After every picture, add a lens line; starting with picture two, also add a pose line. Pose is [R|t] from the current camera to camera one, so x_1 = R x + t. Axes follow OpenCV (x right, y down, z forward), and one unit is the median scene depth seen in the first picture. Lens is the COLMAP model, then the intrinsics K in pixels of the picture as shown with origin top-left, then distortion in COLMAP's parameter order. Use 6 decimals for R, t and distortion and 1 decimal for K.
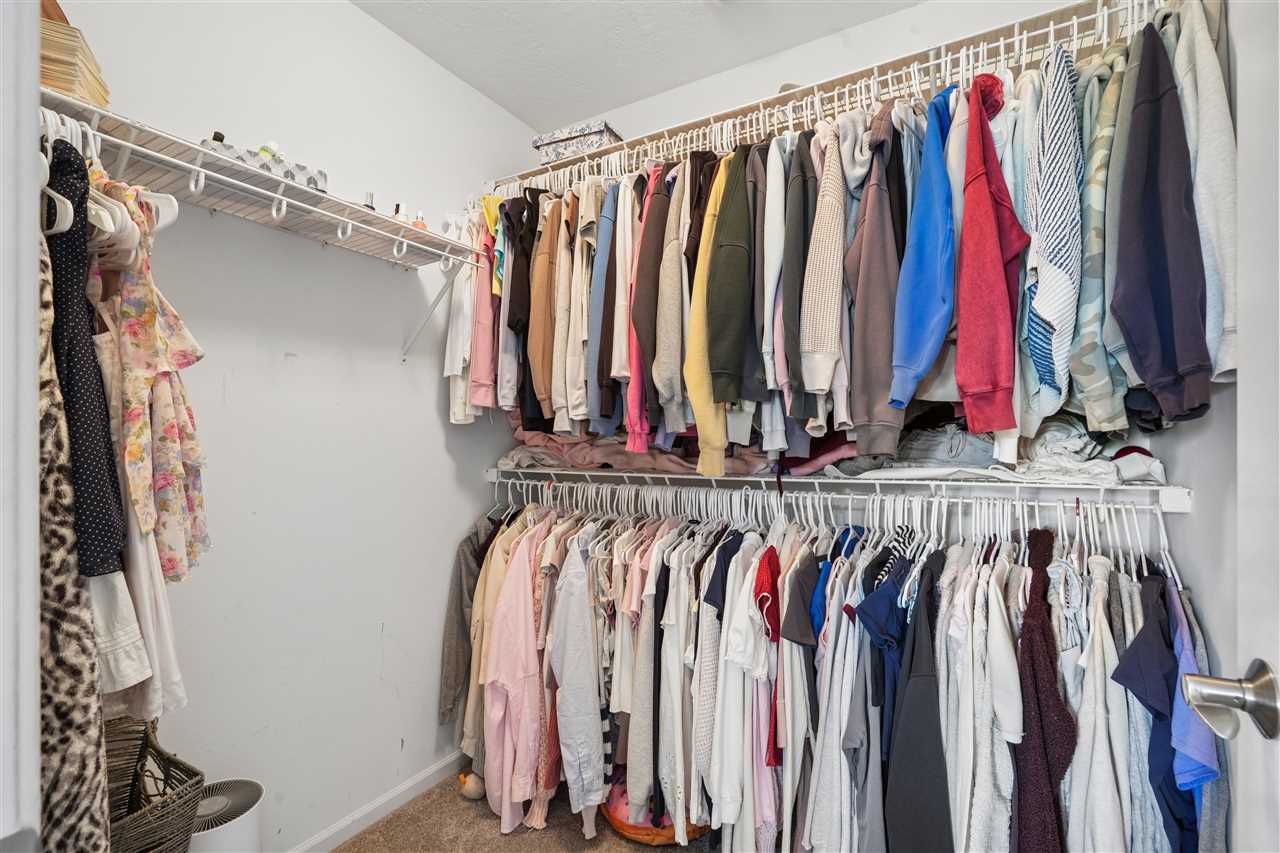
lens RADIAL K [[581.3, 0, 640.5], [0, 581.3, 433.9], [0, 0, 1]] dist [-0.002434, 0.002246]
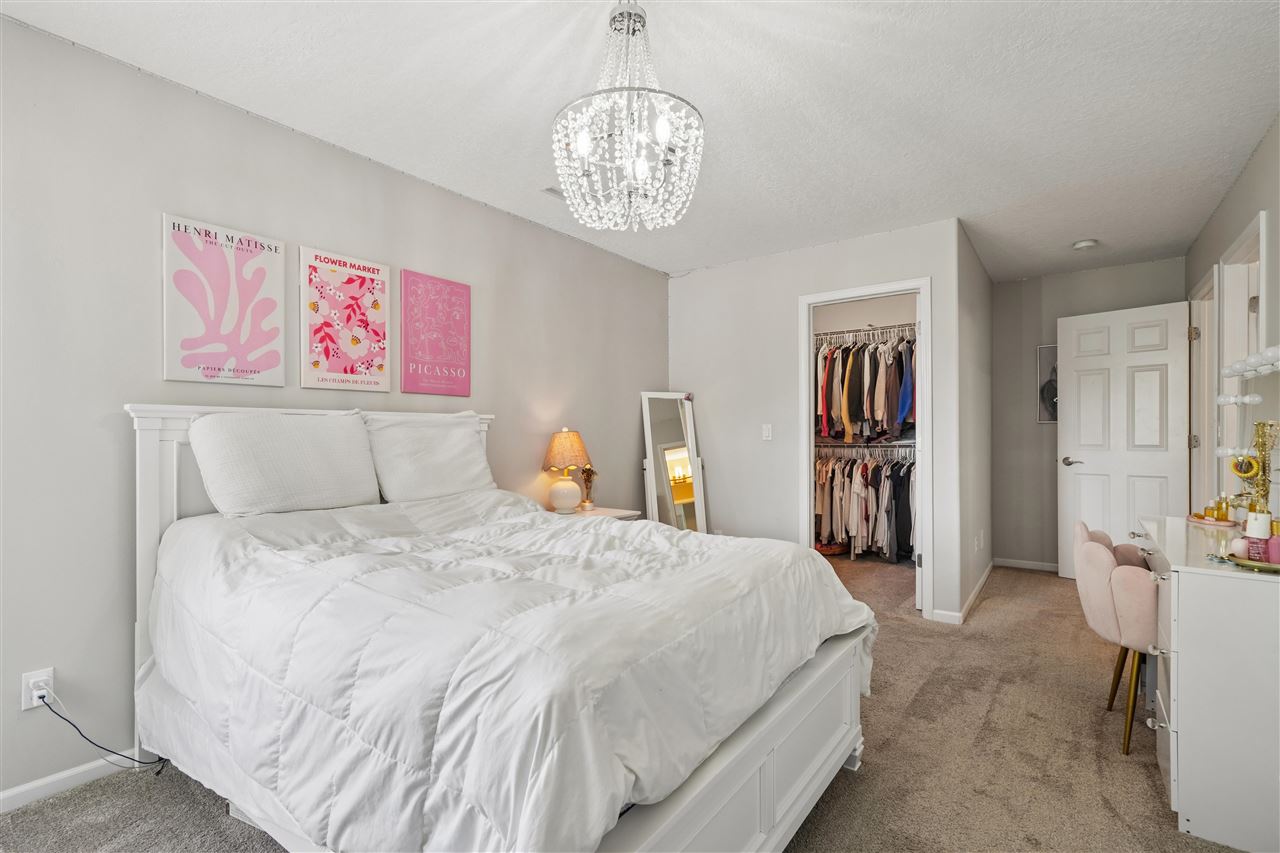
lens RADIAL K [[581.3, 0, 639.2], [0, 581.3, 431.9], [0, 0, 1]] dist [-0.002434, 0.002246]
pose [[0.992514, -0.000845, -0.122129, -0.724922], [0.001856, 0.999965, 0.008171, -0.026112], [0.122118, -0.008337, 0.992481, -2.733271]]
